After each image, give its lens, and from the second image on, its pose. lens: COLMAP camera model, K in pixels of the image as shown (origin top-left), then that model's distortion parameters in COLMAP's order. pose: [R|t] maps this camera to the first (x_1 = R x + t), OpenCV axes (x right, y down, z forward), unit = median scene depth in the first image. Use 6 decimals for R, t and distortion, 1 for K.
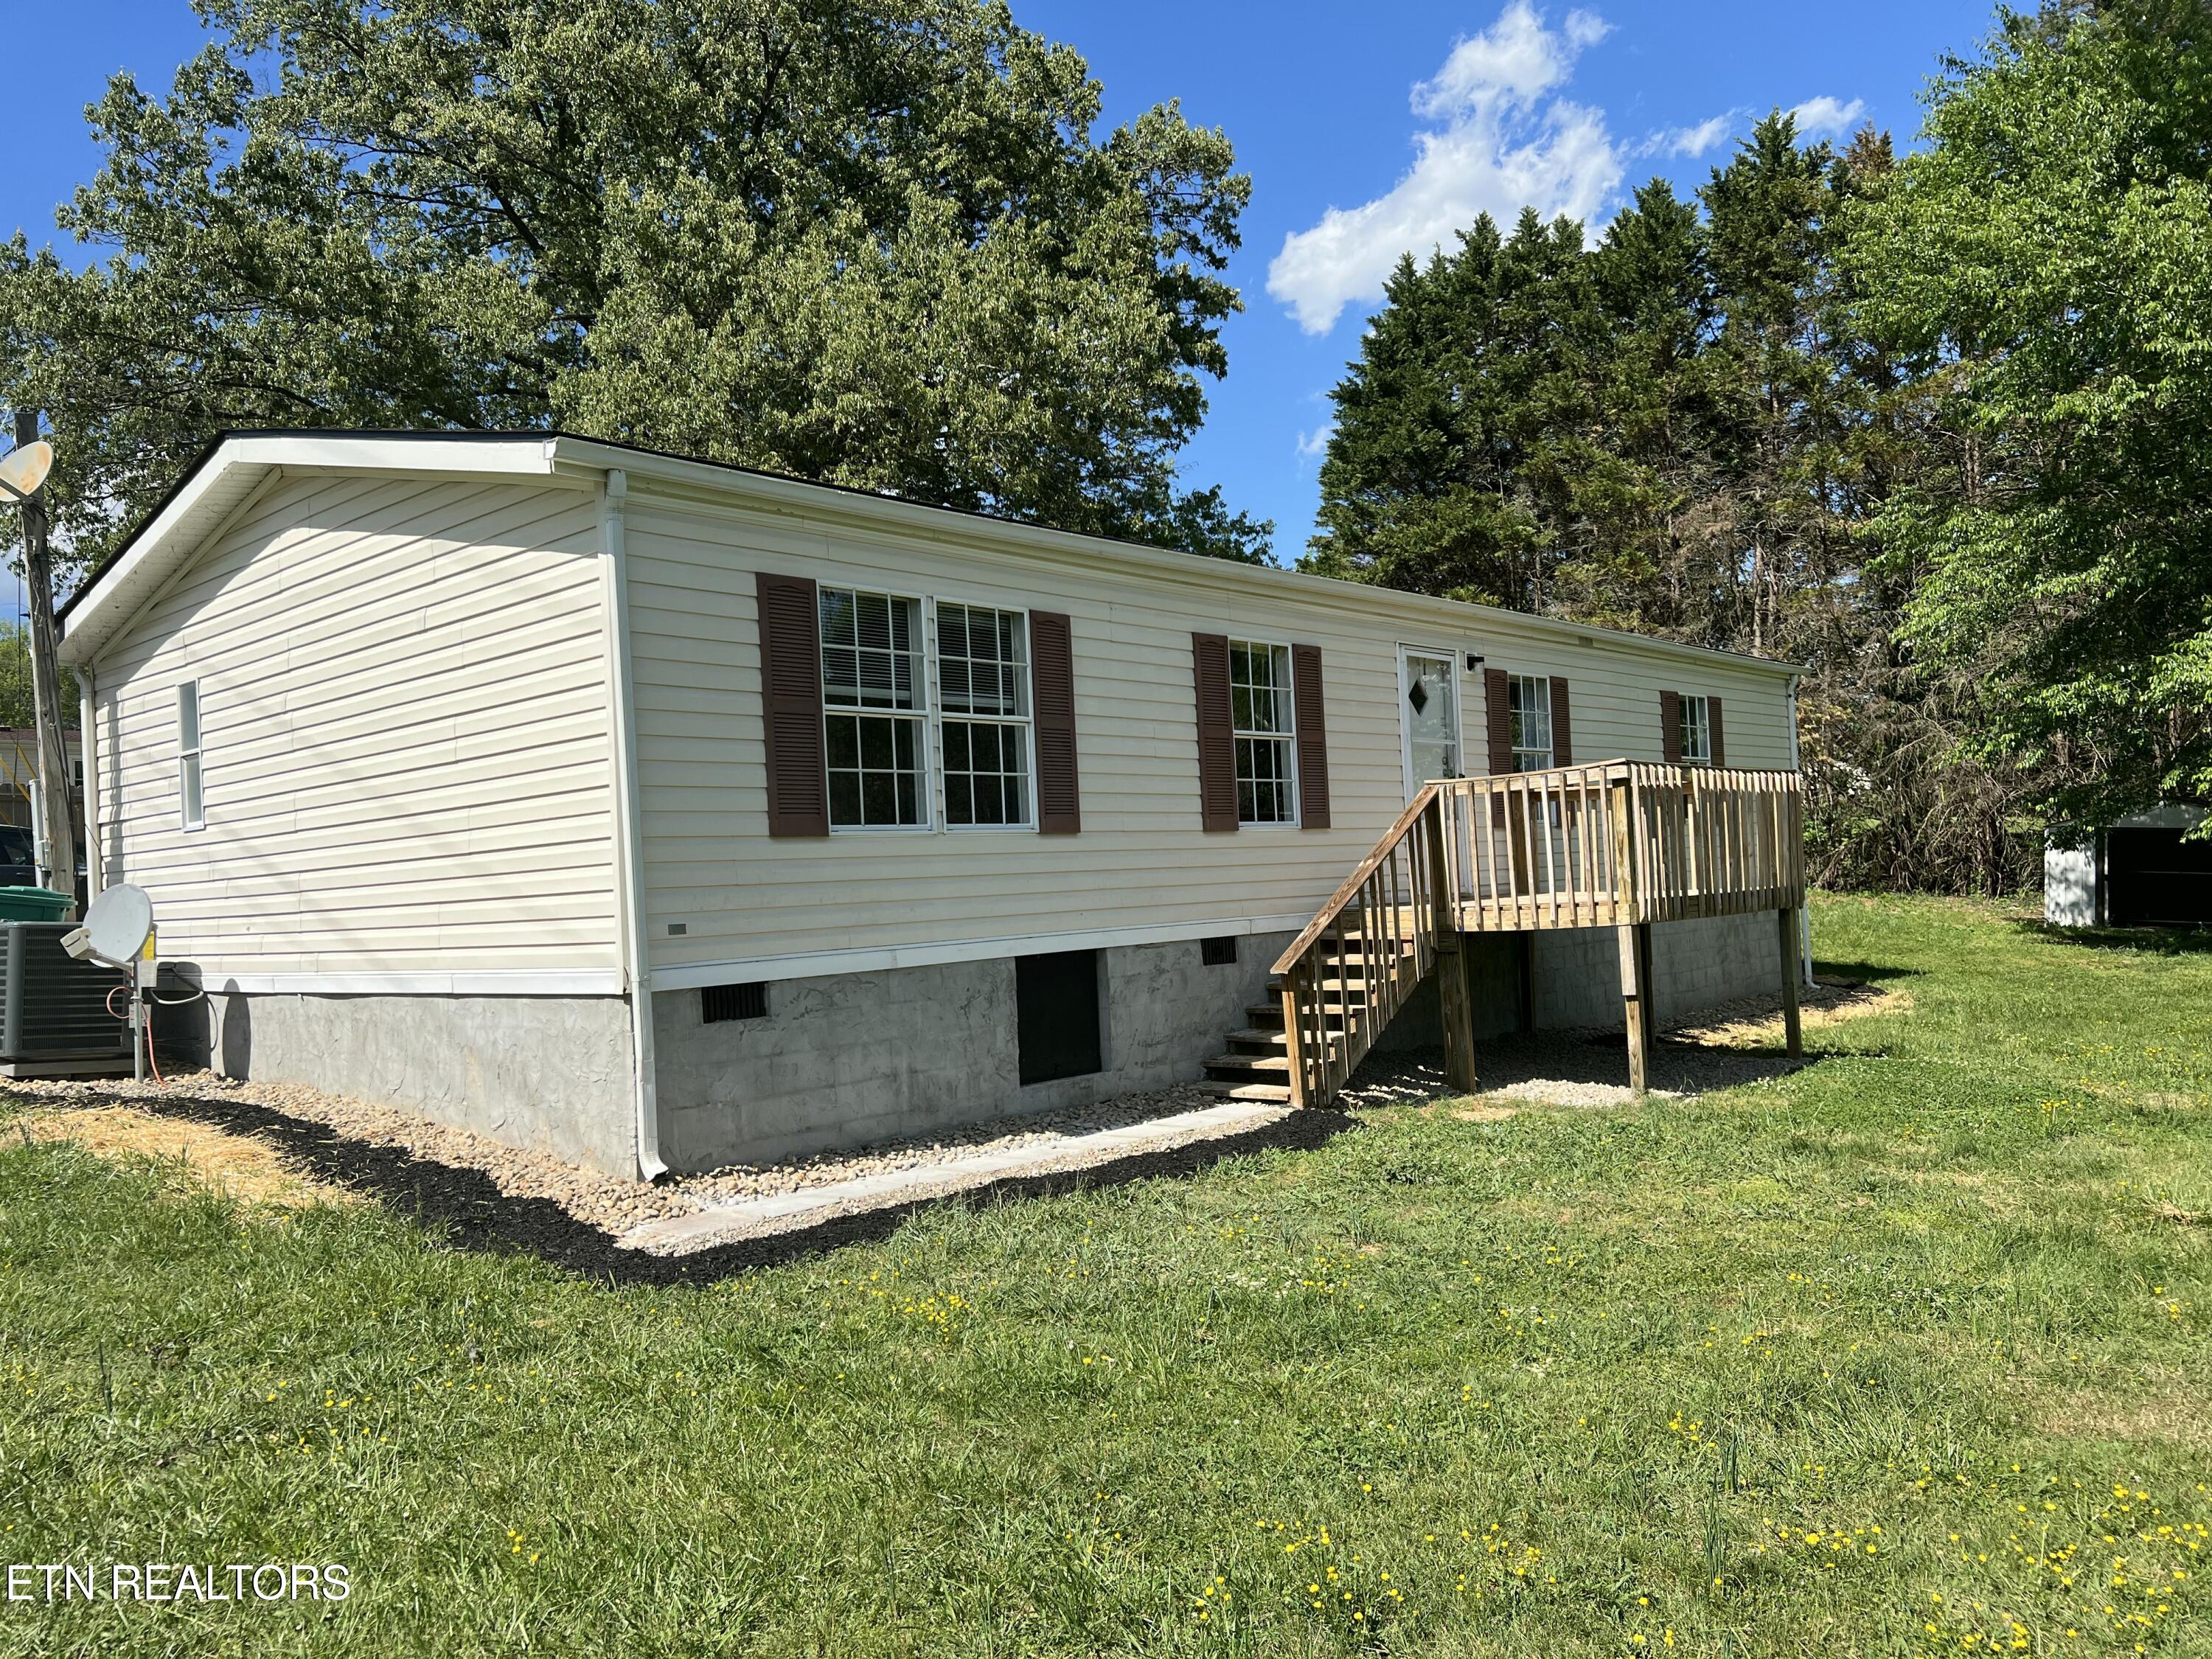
lens RADIAL K [[1656.3, 0, 1112.1], [0, 1656.3, 879.7], [0, 0, 1]] dist [0.009051, -0.002377]
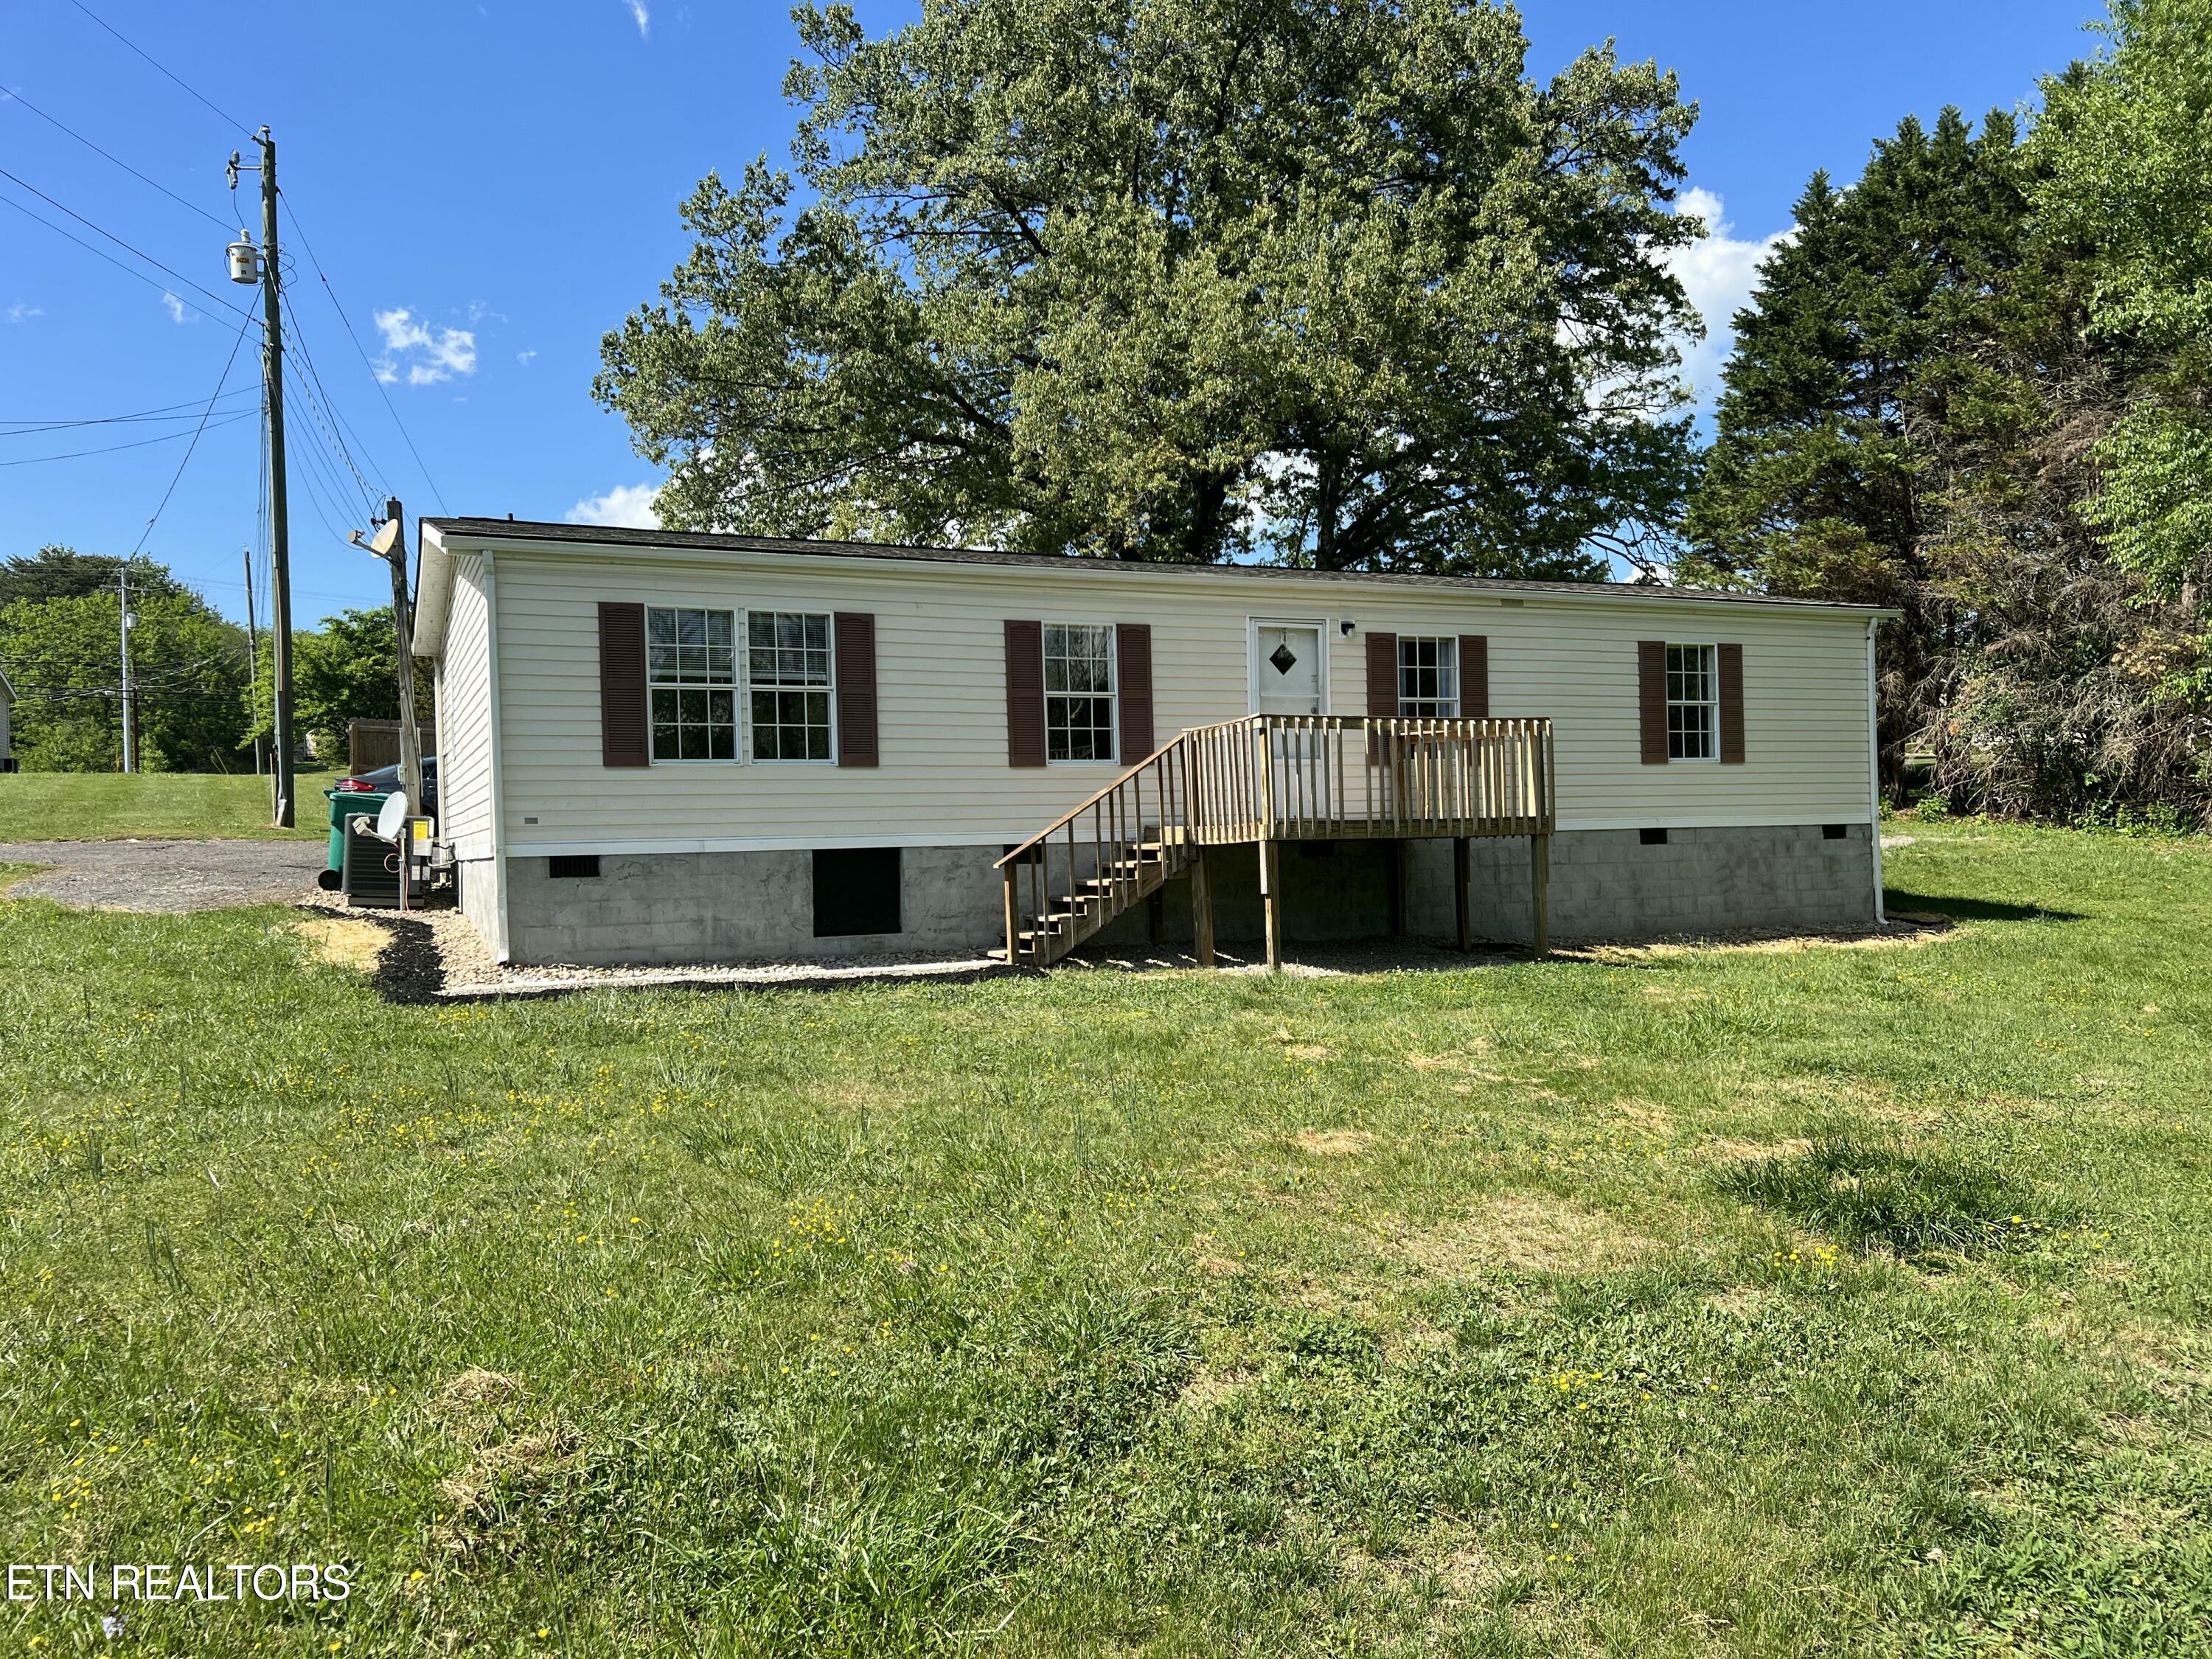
lens RADIAL K [[1657.2, 0, 1117.3], [0, 1657.2, 852.3], [0, 0, 1]] dist [0.057581, -0.064630]
pose [[0.916892, 0.028371, -0.398125, 0.708195], [-0.019506, 0.999464, 0.026300, 0.004504], [0.398658, -0.016349, 0.916954, -0.228307]]
